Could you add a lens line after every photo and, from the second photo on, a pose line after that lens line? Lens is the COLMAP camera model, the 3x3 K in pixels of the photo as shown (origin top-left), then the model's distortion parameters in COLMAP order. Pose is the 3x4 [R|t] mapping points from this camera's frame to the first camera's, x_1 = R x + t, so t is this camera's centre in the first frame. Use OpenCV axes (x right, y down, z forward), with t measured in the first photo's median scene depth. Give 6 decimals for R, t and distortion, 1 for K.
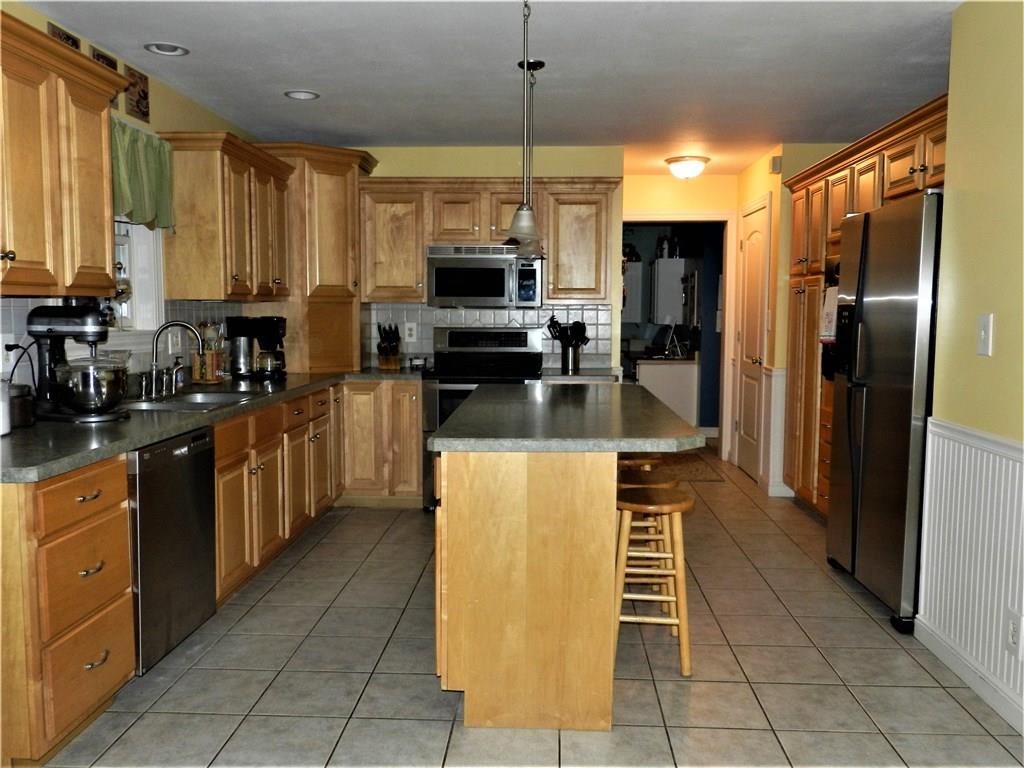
lens RADIAL K [[842.6, 0, 513.1], [0, 842.6, 387.4], [0, 0, 1]] dist [-0.012283, 0.000237]
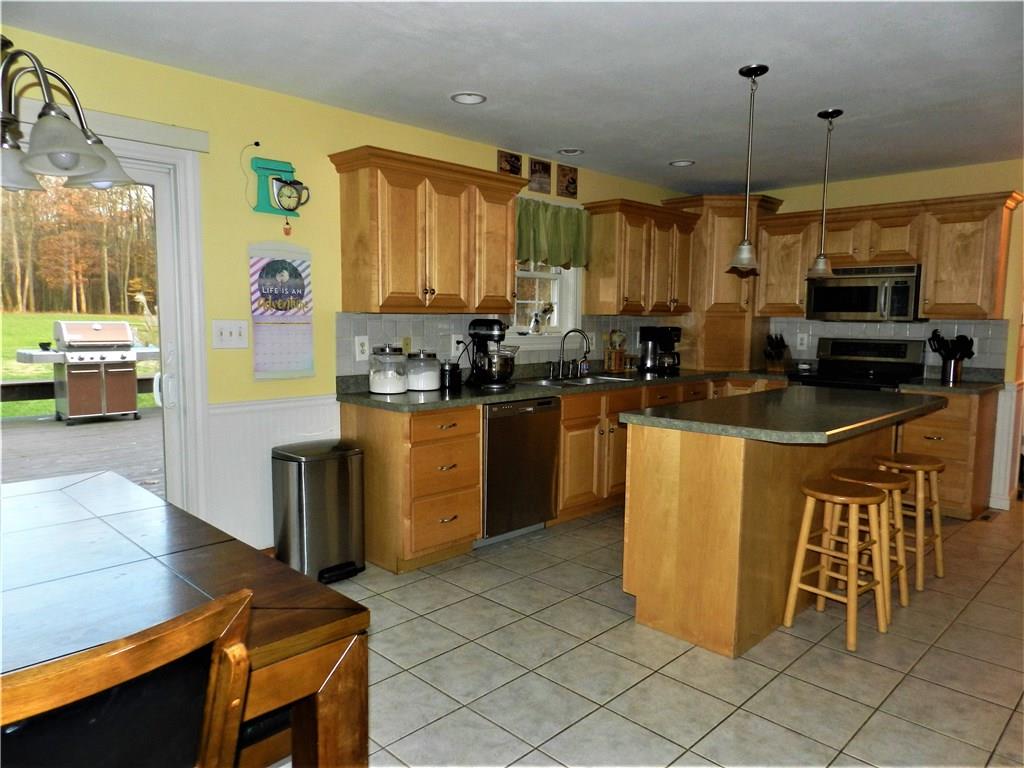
lens RADIAL K [[693.9, 0, 512.7], [0, 693.9, 385.8], [0, 0, 1]] dist [0.000457, -0.002467]
pose [[0.736391, 0.069310, -0.672997, 0.342931], [-0.068041, 0.997282, 0.028257, -0.004061], [0.673127, 0.024983, 0.739105, 0.000256]]
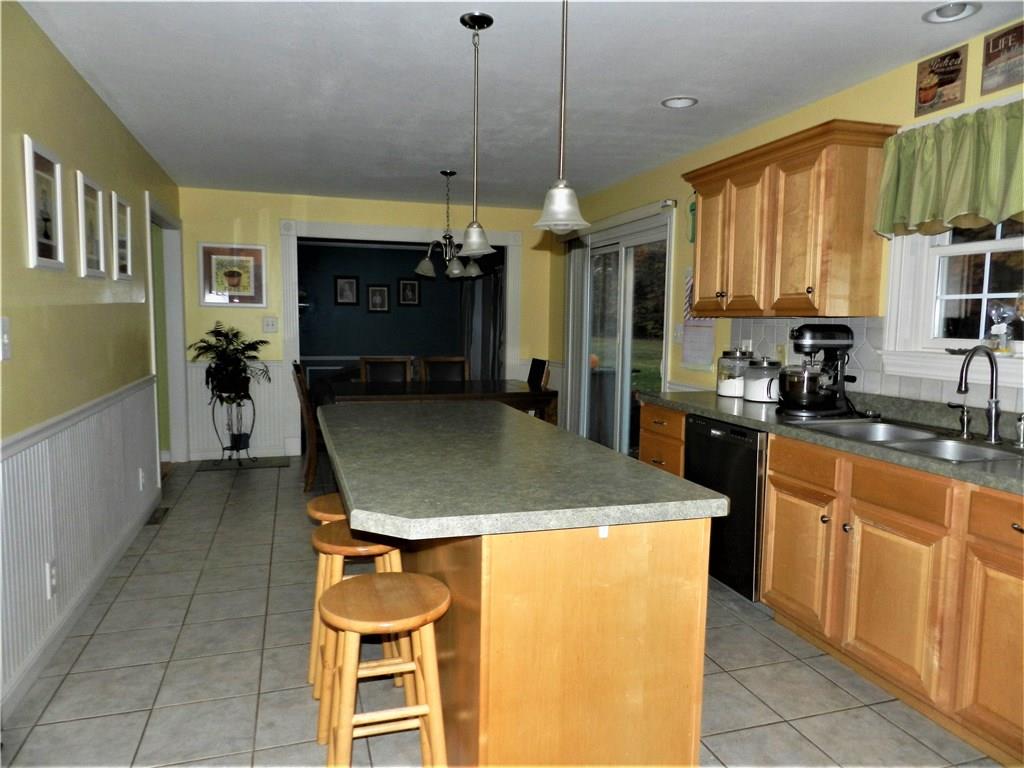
lens RADIAL K [[693.9, 0, 514.5], [0, 693.9, 381.2], [0, 0, 1]] dist [0.000457, -0.002467]
pose [[-0.940383, 0.017045, -0.339690, 0.195711], [-0.045477, 0.983474, 0.175245, -0.129287], [0.337064, 0.180246, -0.924067, 1.352647]]
